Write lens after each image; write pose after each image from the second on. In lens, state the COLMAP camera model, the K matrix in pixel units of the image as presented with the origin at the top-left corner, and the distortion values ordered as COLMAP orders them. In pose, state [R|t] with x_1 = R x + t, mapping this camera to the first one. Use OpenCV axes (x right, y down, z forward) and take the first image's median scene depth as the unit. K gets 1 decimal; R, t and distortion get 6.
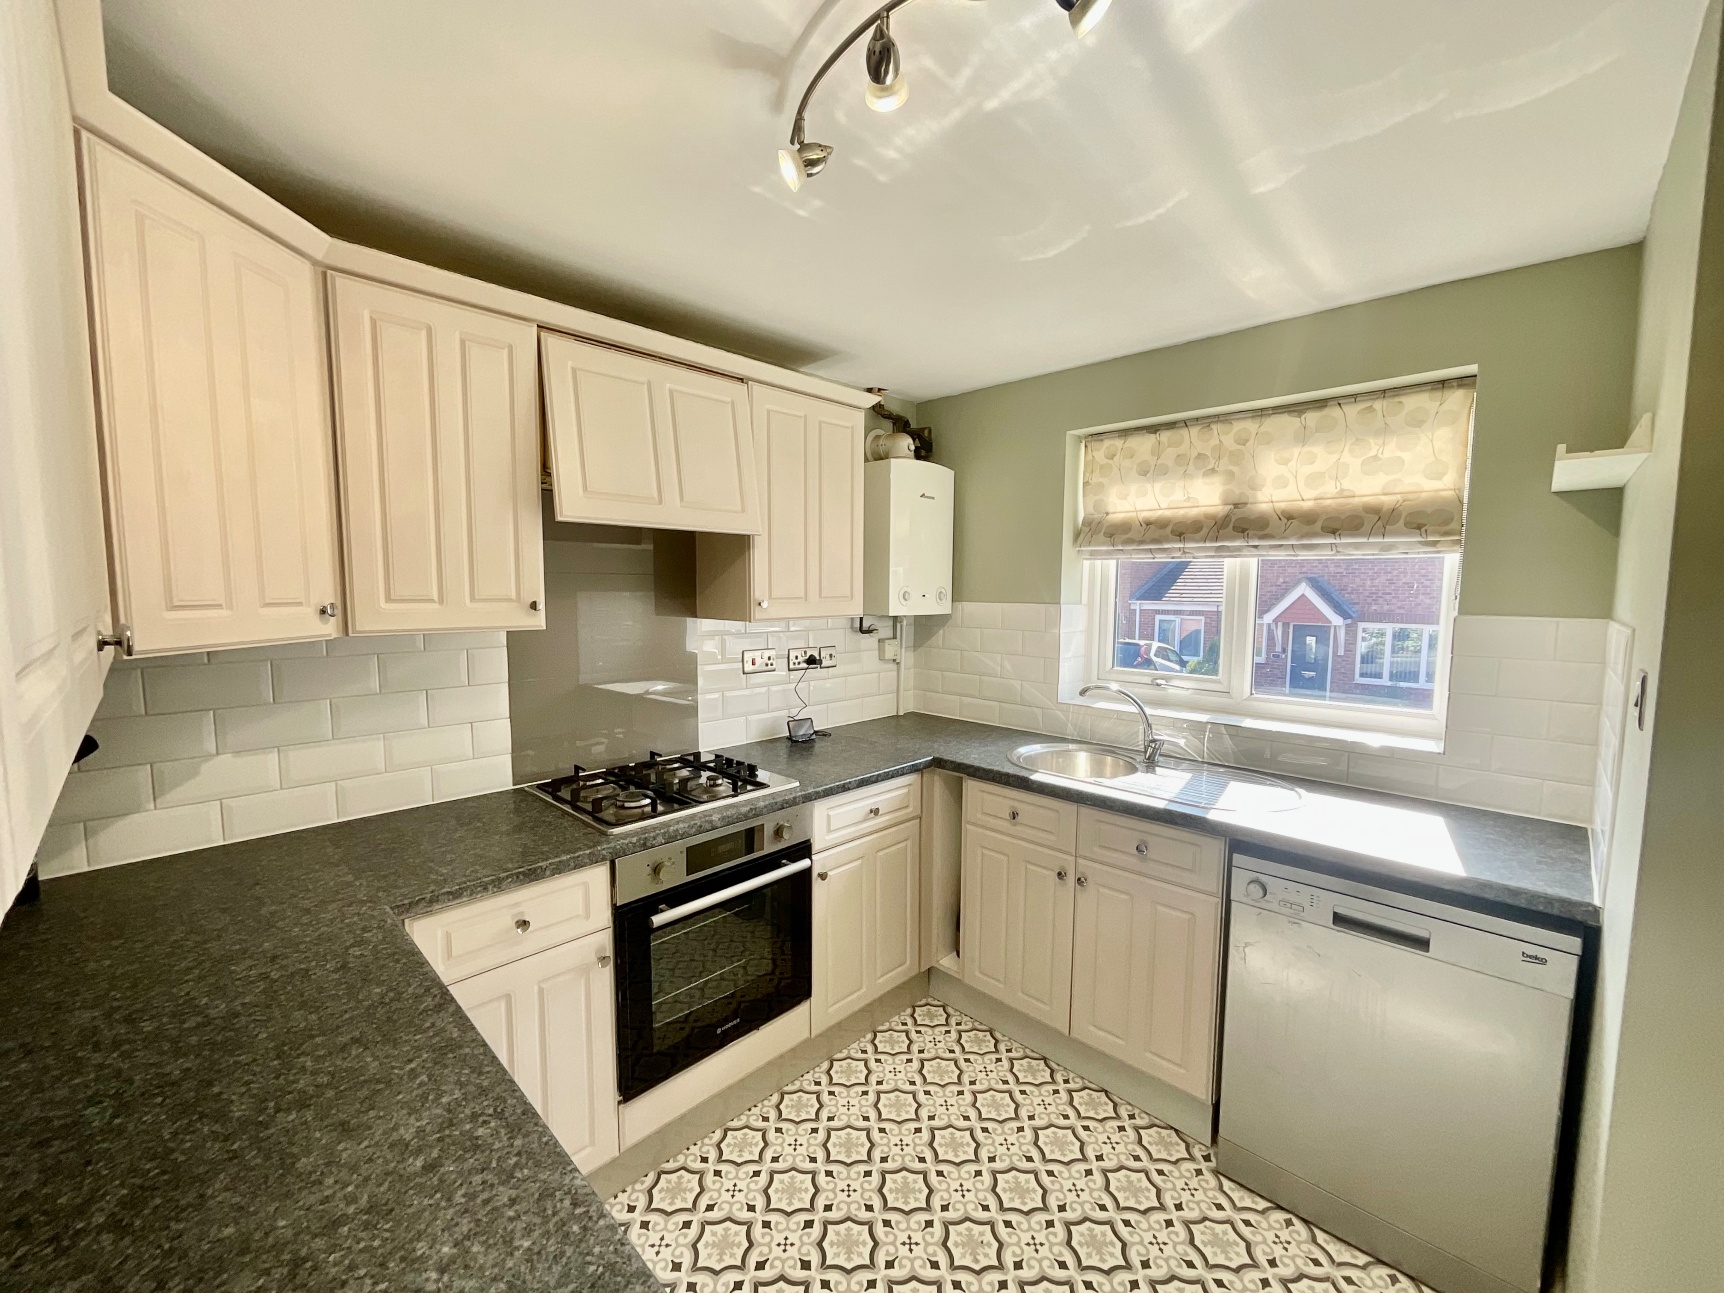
lens RADIAL K [[697.2, 0, 870.7], [0, 697.2, 648.1], [0, 0, 1]] dist [-0.002091, 0.000293]
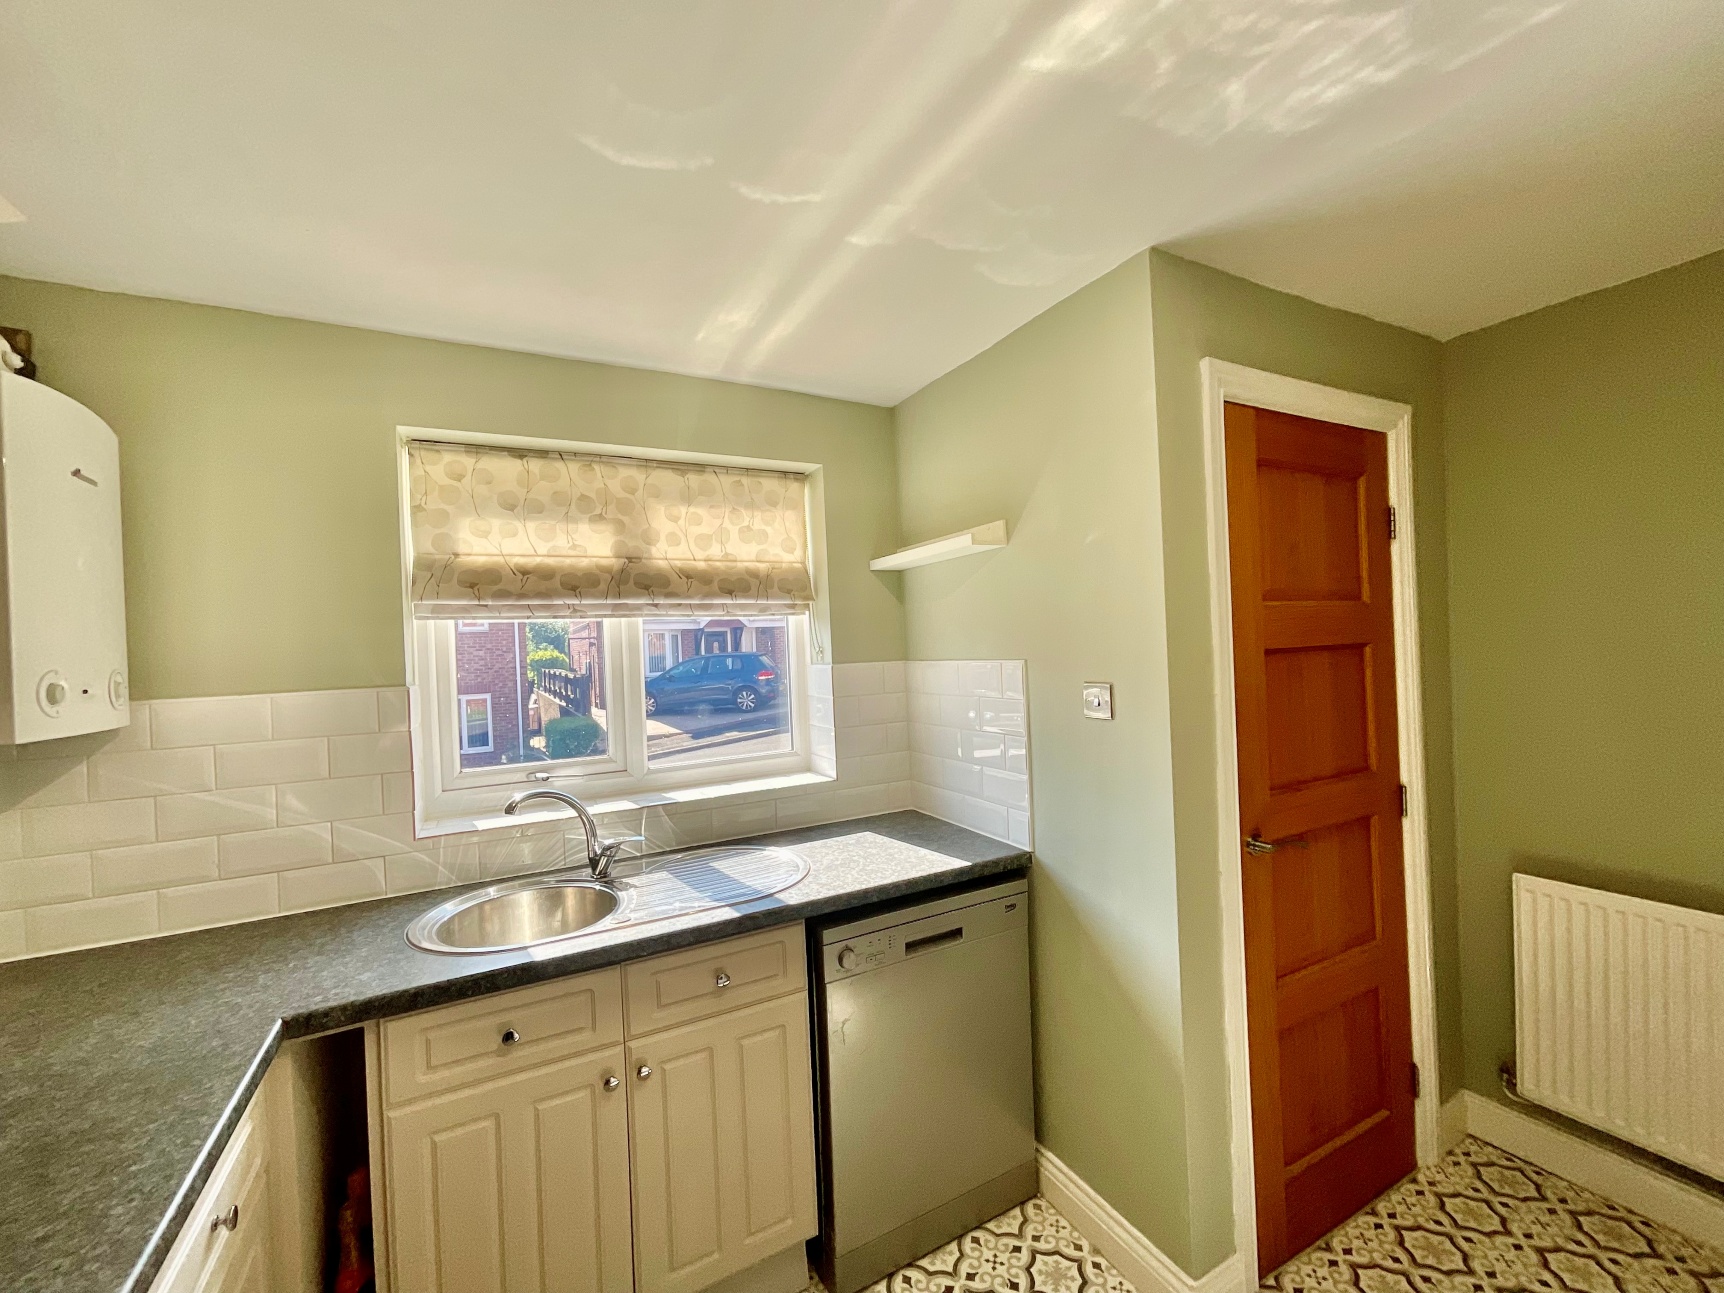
lens RADIAL K [[695.2, 0, 862.5], [0, 695.2, 649.7], [0, 0, 1]] dist [-0.002085, -0.000023]
pose [[0.309875, -0.023251, 0.950493, -0.253305], [0.126790, 0.991783, -0.017075, -0.038891], [-0.942285, 0.125804, 0.310277, 0.490198]]
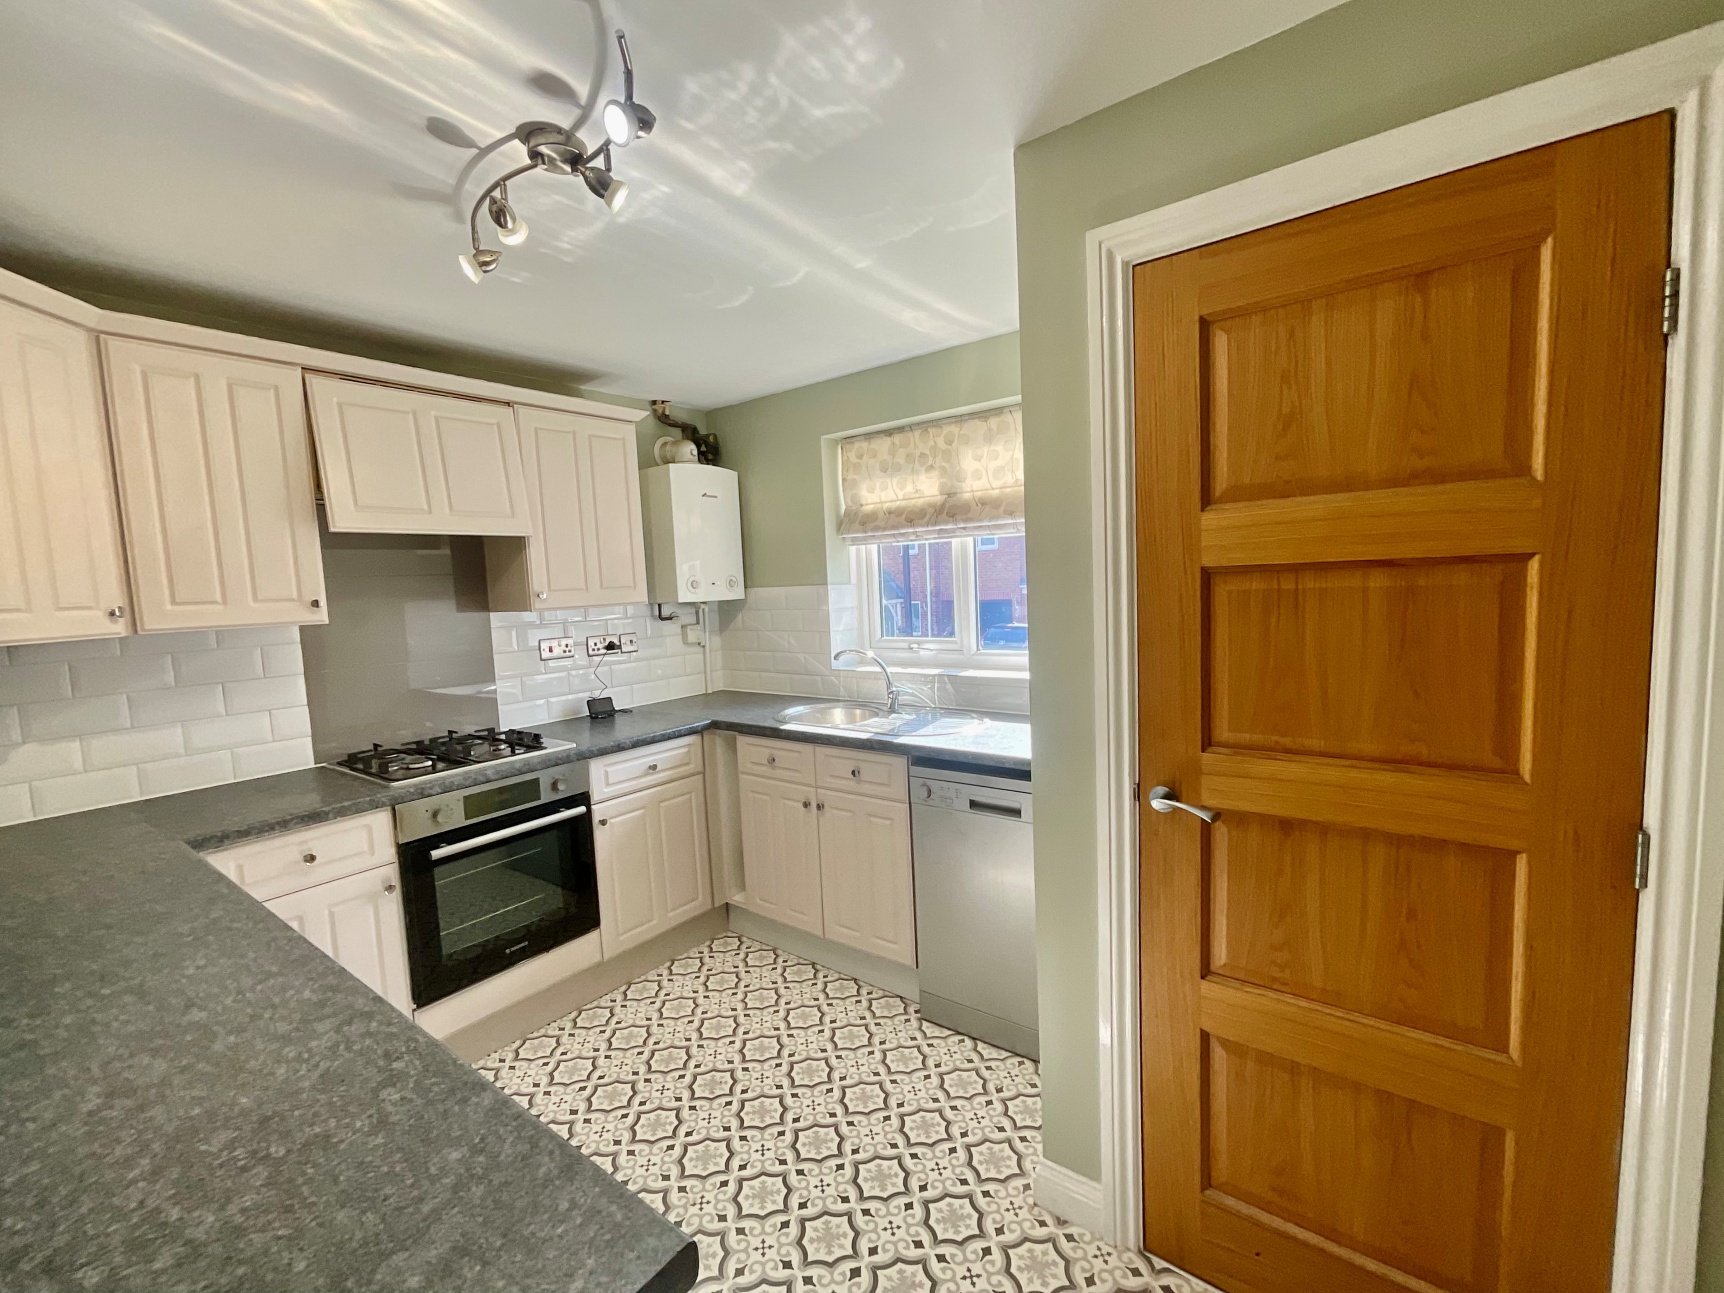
lens RADIAL K [[736.1, 0, 865.9], [0, 736.1, 648.7], [0, 0, 1]] dist [0.003652, 0.000519]
pose [[0.991792, -0.060498, 0.112645, 0.236254], [0.060476, 0.998163, 0.003618, 0.052739], [-0.112657, 0.003224, 0.993629, -0.276599]]
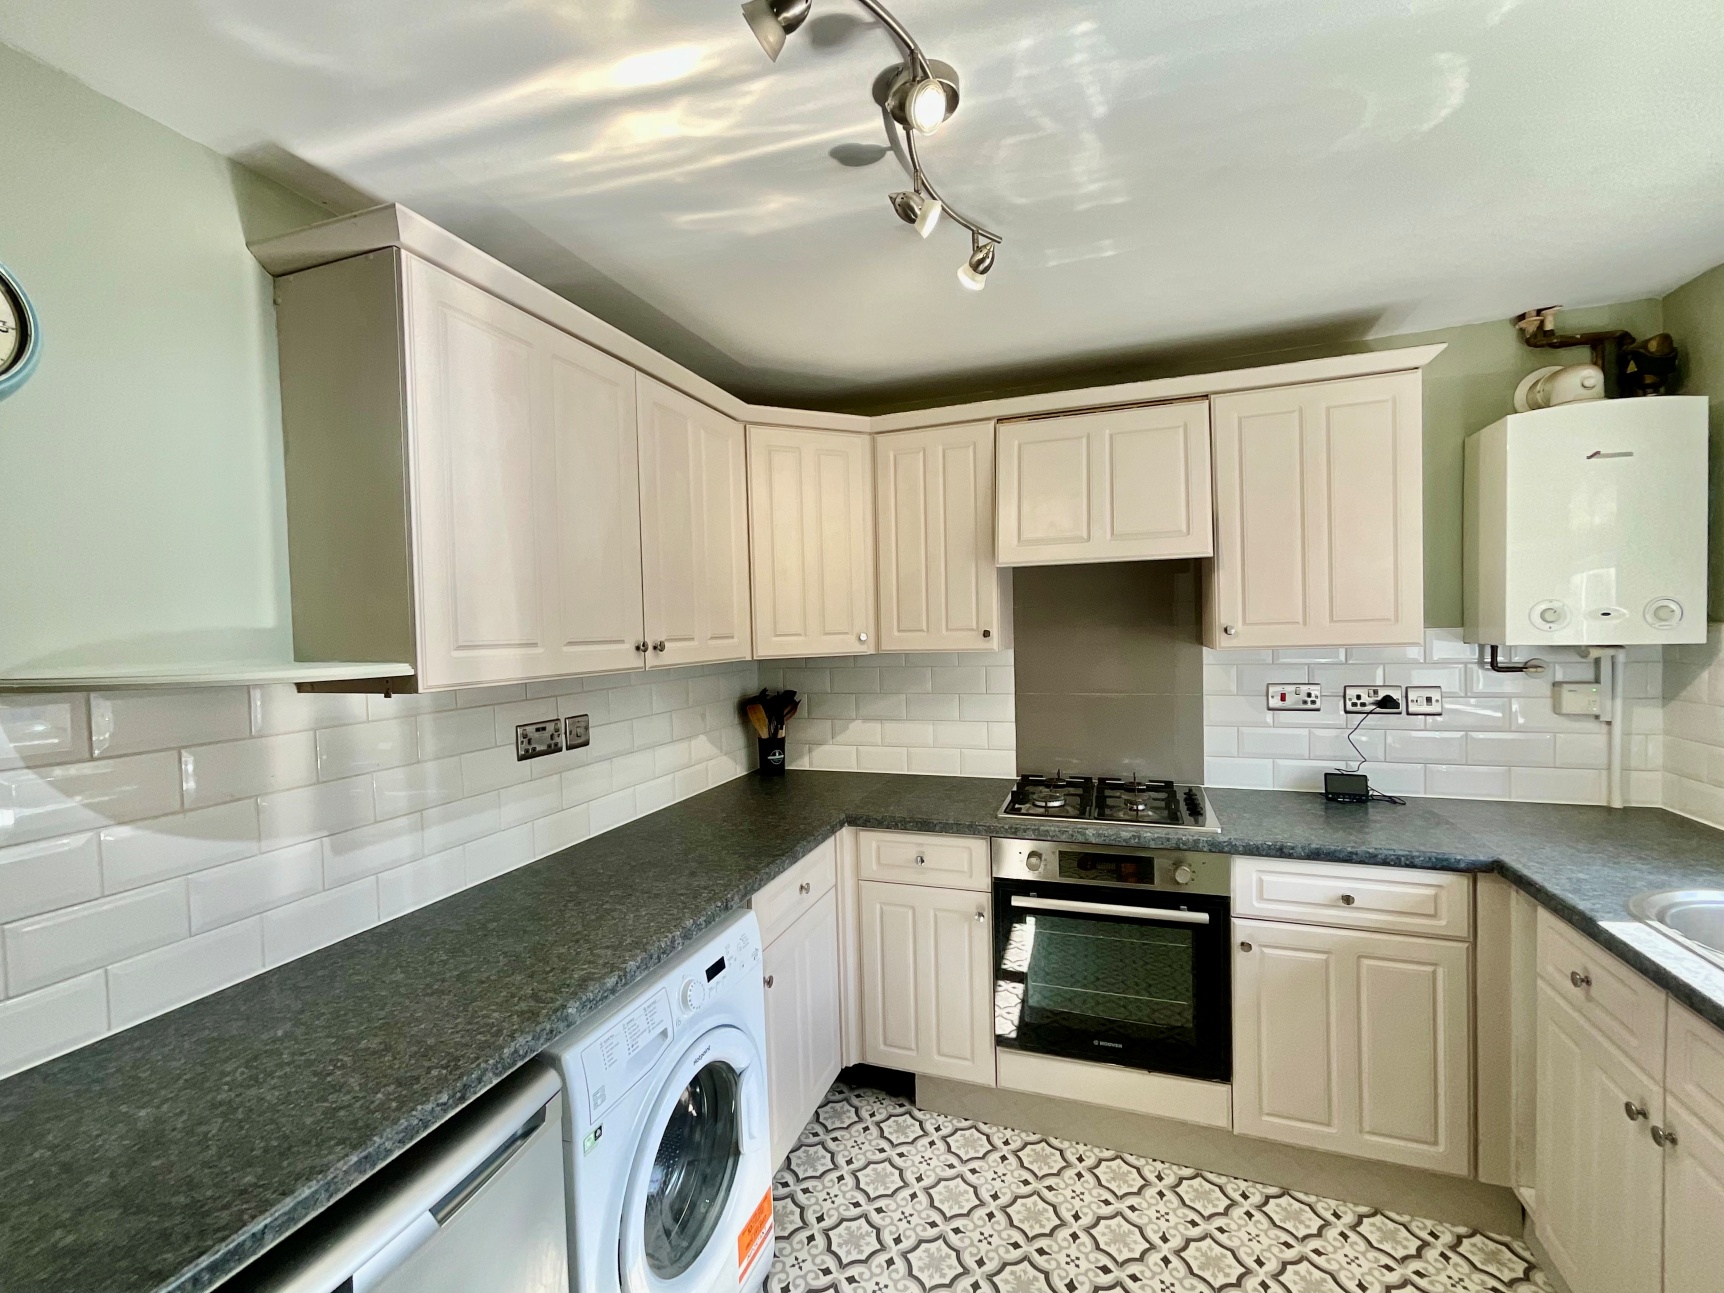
lens RADIAL K [[736.1, 0, 865.9], [0, 736.1, 648.7], [0, 0, 1]] dist [0.003652, 0.000519]
pose [[0.413177, 0.010980, -0.910585, 0.528642], [-0.050996, 0.998637, -0.011098, -0.004514], [0.909222, 0.051021, 0.413174, 0.172231]]
